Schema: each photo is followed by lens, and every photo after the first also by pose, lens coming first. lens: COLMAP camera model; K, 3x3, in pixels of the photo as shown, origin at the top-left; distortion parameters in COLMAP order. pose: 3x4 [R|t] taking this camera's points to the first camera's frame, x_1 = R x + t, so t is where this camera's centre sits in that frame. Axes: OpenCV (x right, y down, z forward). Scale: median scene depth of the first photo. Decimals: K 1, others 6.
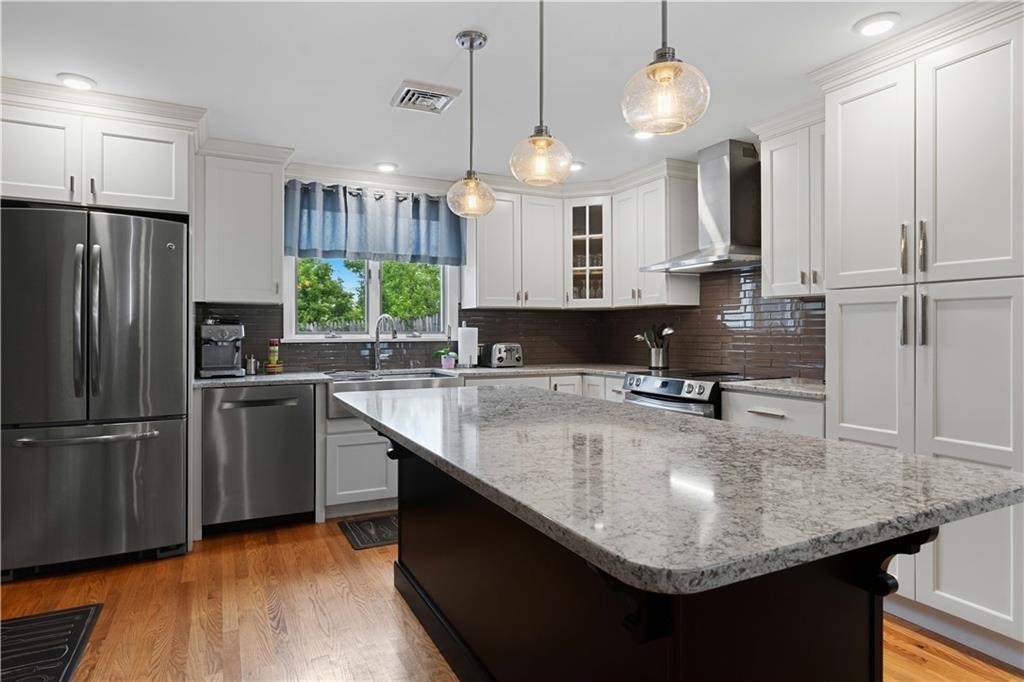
lens RADIAL K [[590.9, 0, 512.0], [0, 590.9, 341.0], [0, 0, 1]] dist [-0.001035, 0.000365]
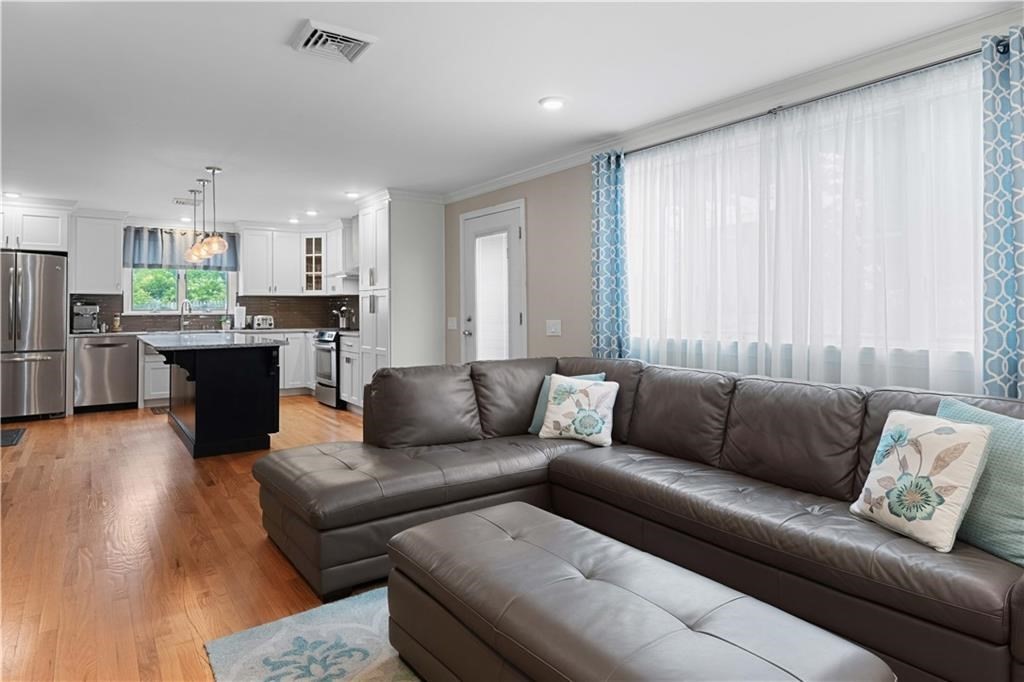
lens RADIAL K [[603.1, 0, 511.9], [0, 603.1, 308.1], [0, 0, 1]] dist [-0.000249, 0.001138]
pose [[0.989532, -0.003271, 0.144276, 0.516054], [0.005848, 0.999831, -0.017442, 0.019526], [-0.144195, 0.018104, 0.989384, -0.983623]]
